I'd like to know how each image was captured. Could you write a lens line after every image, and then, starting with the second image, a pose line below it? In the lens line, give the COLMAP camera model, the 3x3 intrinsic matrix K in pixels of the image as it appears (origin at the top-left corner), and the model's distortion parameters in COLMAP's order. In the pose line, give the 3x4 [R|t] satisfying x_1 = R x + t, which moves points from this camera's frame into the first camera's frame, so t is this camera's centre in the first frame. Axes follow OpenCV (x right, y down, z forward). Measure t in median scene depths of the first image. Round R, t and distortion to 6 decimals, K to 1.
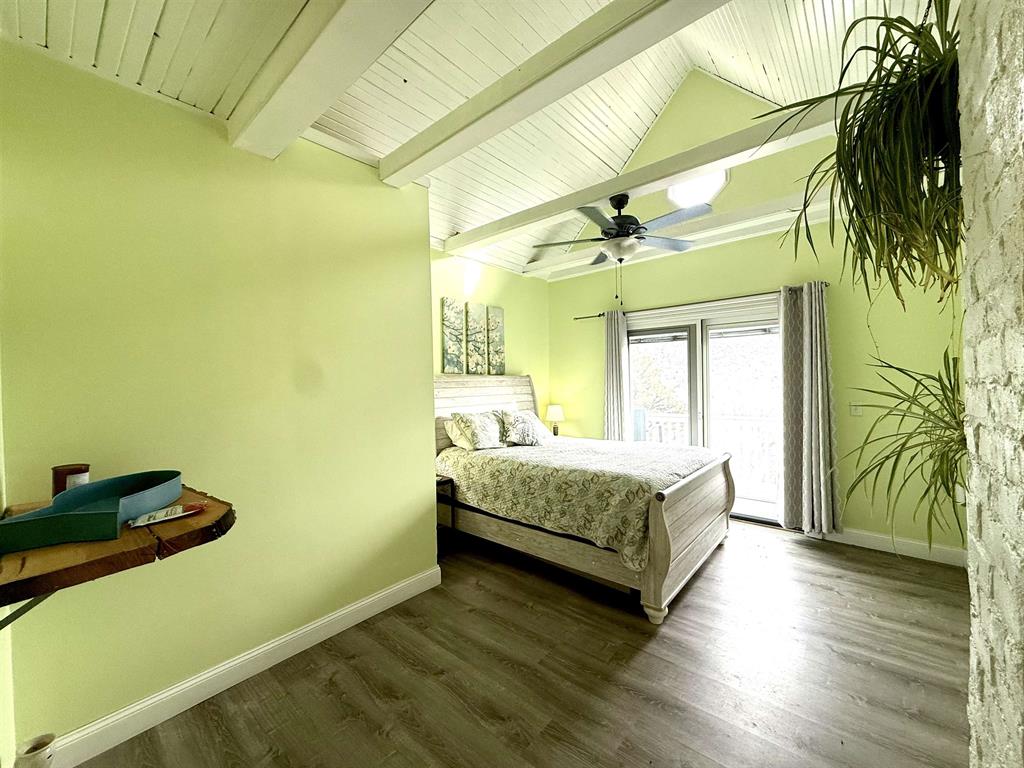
lens RADIAL K [[406.2, 0, 511.5], [0, 406.2, 381.7], [0, 0, 1]] dist [-0.003308, 0.001444]
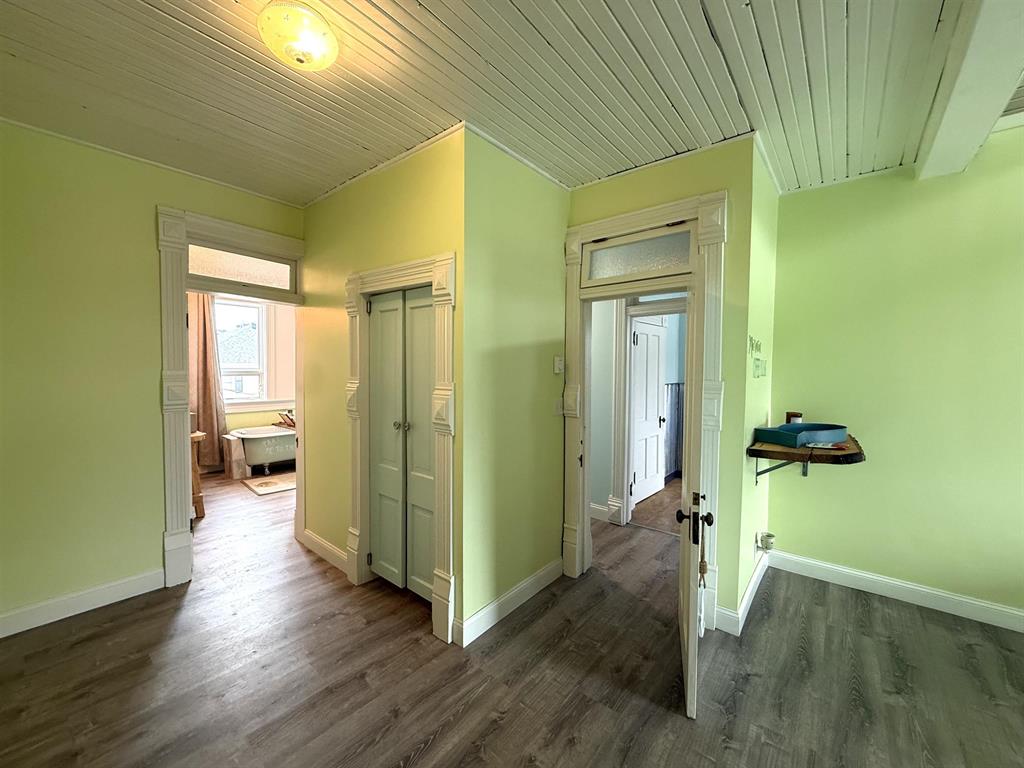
lens RADIAL K [[406.2, 0, 516.8], [0, 406.2, 384.7], [0, 0, 1]] dist [-0.003308, 0.001444]
pose [[0.018955, 0.052683, -0.998431, 0.408835], [-0.019499, 0.998440, 0.052313, 0.001628], [0.999630, 0.018477, 0.019953, -0.177944]]
